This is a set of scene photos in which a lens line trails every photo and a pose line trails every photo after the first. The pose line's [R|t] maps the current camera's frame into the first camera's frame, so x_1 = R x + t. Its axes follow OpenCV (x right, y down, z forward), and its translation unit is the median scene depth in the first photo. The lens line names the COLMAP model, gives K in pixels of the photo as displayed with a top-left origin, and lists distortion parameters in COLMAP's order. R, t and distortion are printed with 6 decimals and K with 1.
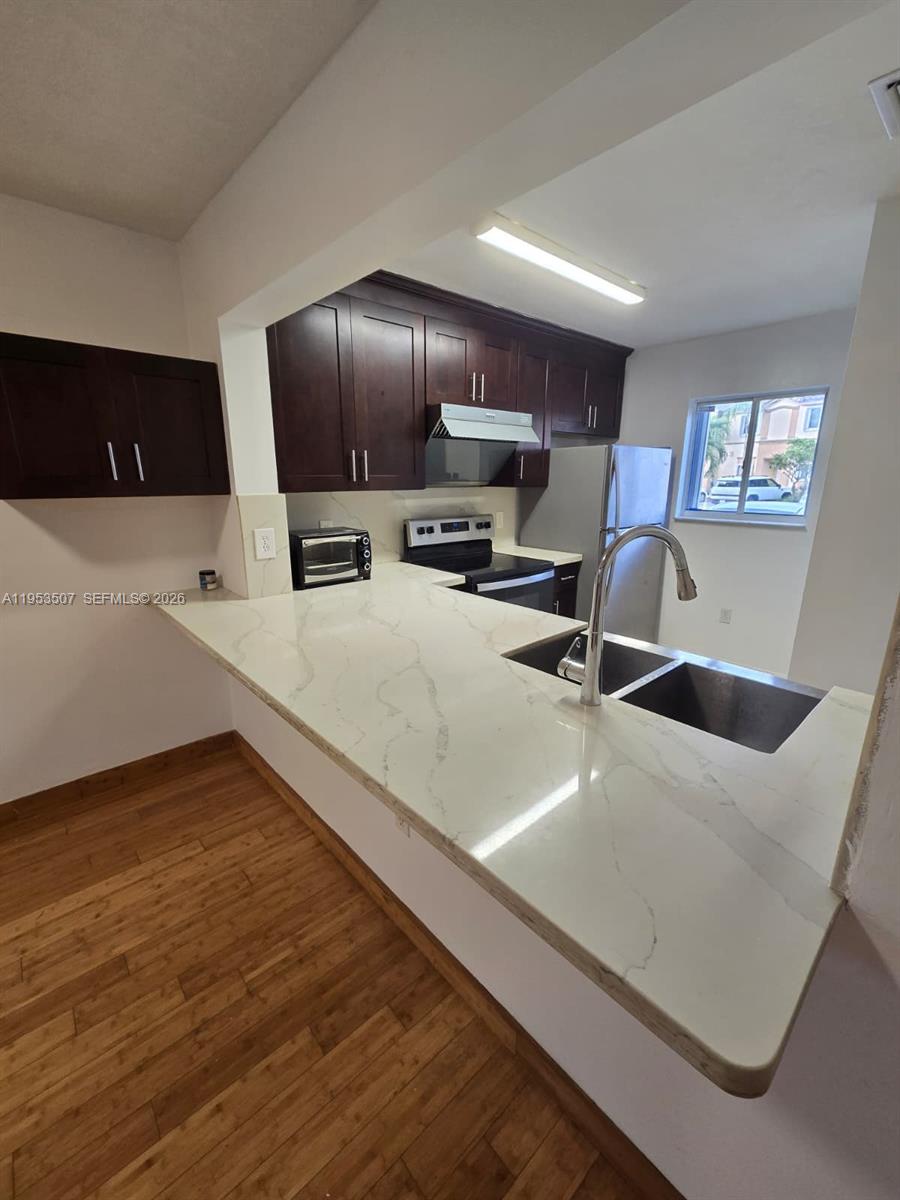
lens RADIAL K [[495.1, 0, 455.9], [0, 495.1, 601.5], [0, 0, 1]] dist [0.001550, 0.000417]
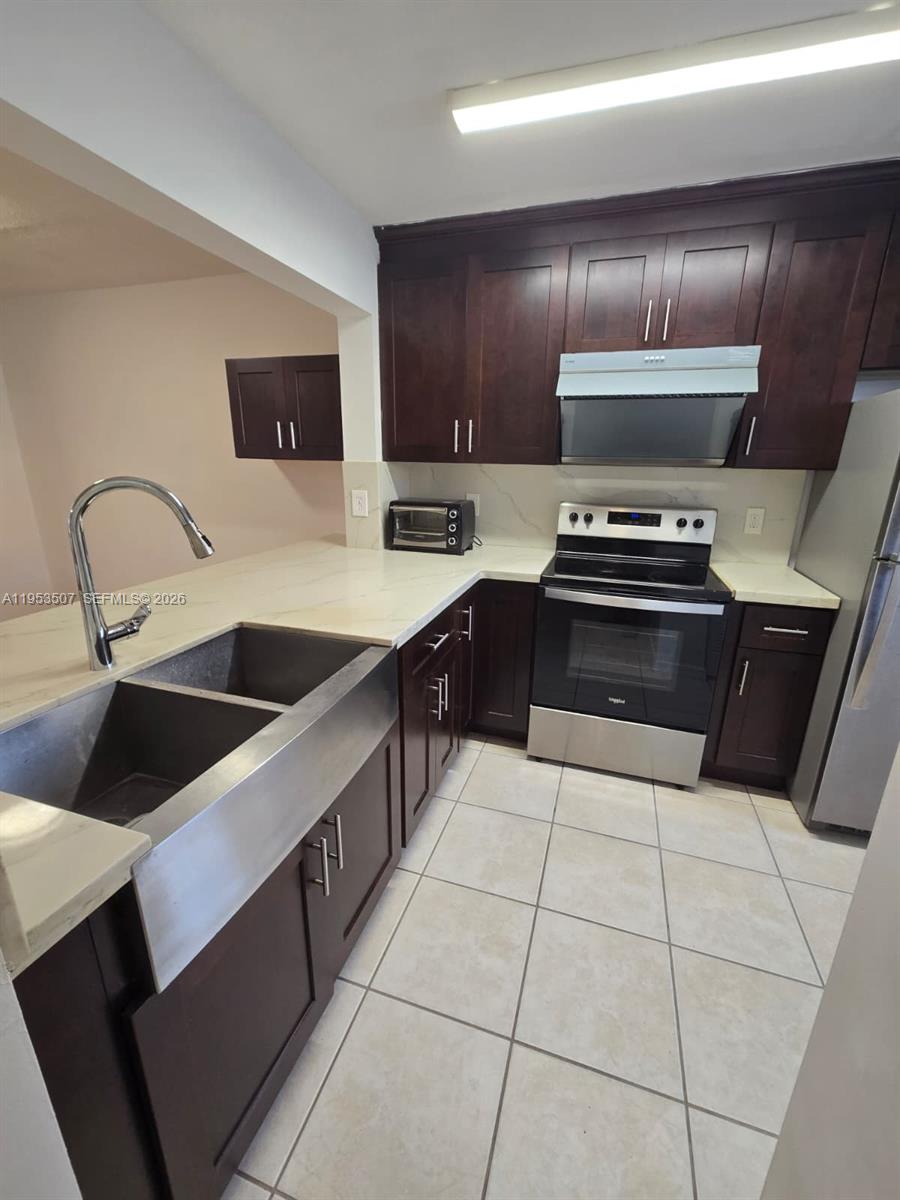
lens RADIAL K [[491.9, 0, 456.0], [0, 491.9, 601.8], [0, 0, 1]] dist [0.002372, -0.000907]
pose [[0.506271, 0.250135, -0.825301, 0.902252], [-0.229308, 0.961604, 0.150780, -0.142529], [0.831329, 0.112912, 0.544191, 0.677653]]
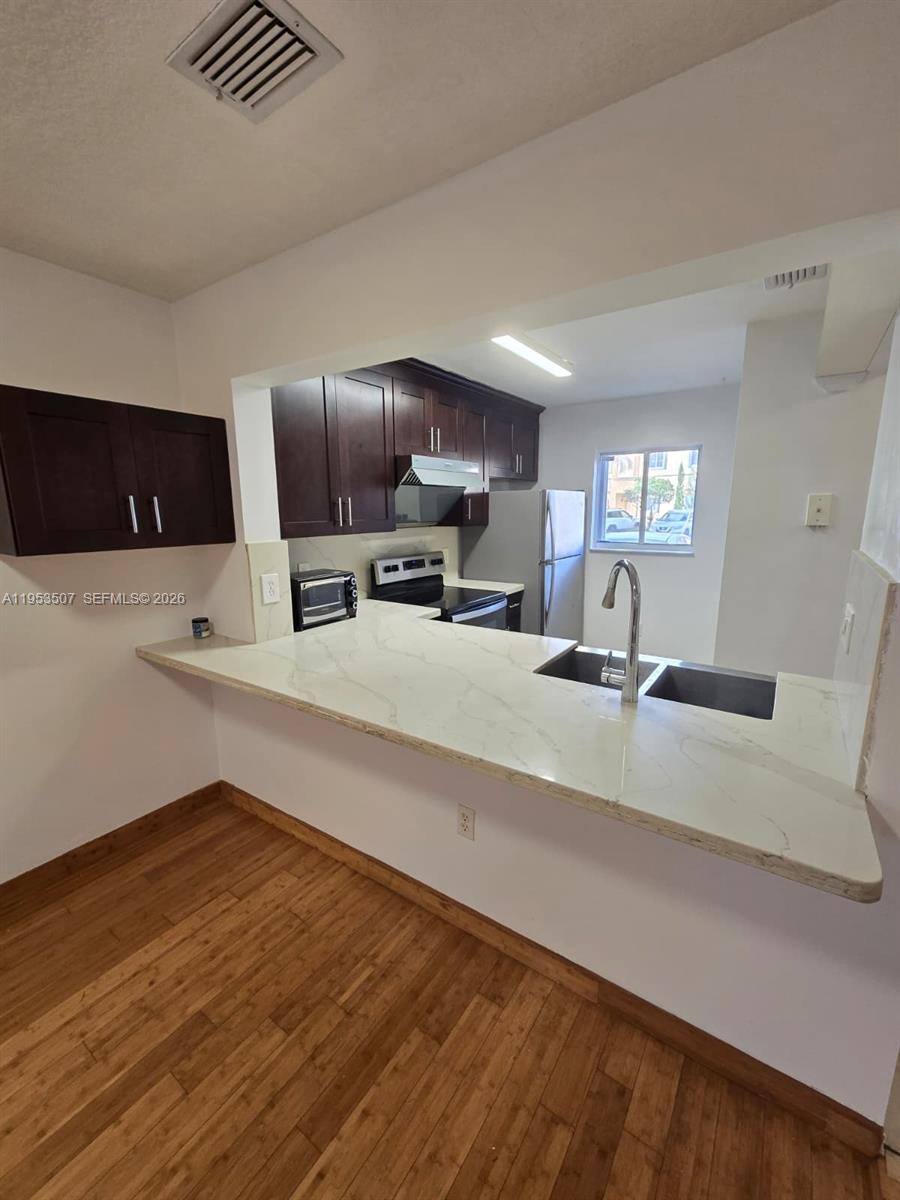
lens RADIAL K [[491.9, 0, 456.0], [0, 491.9, 601.8], [0, 0, 1]] dist [0.002372, -0.000907]
pose [[0.971541, -0.054748, 0.230460, -0.291831], [0.069312, 0.996046, -0.055578, -0.006545], [-0.226506, 0.069970, 0.971493, -0.098644]]
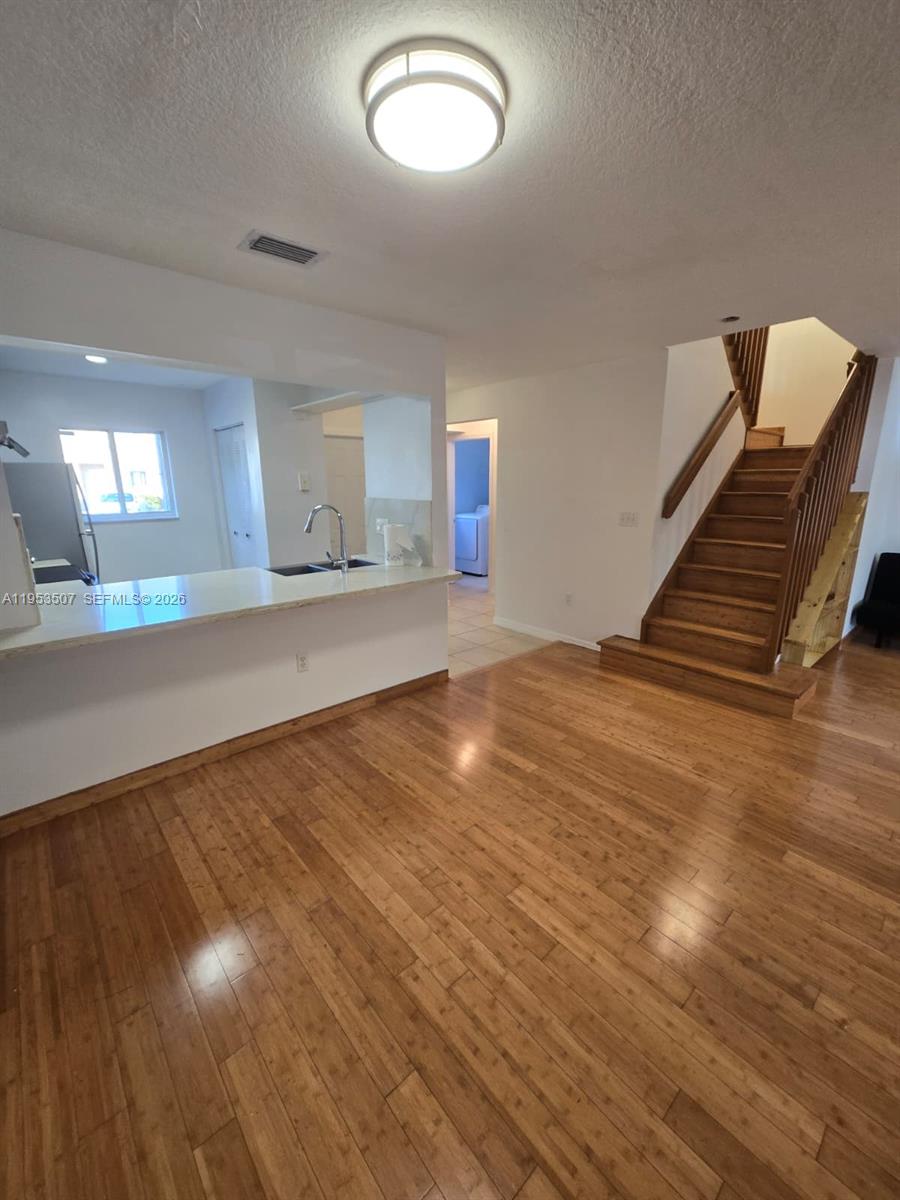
lens RADIAL K [[491.9, 0, 456.0], [0, 491.9, 601.8], [0, 0, 1]] dist [0.002372, -0.000907]
pose [[0.008599, -0.243232, 0.969930, -1.553742], [0.254727, 0.938500, 0.233092, -0.072799], [-0.966975, 0.245063, 0.070028, 0.180538]]
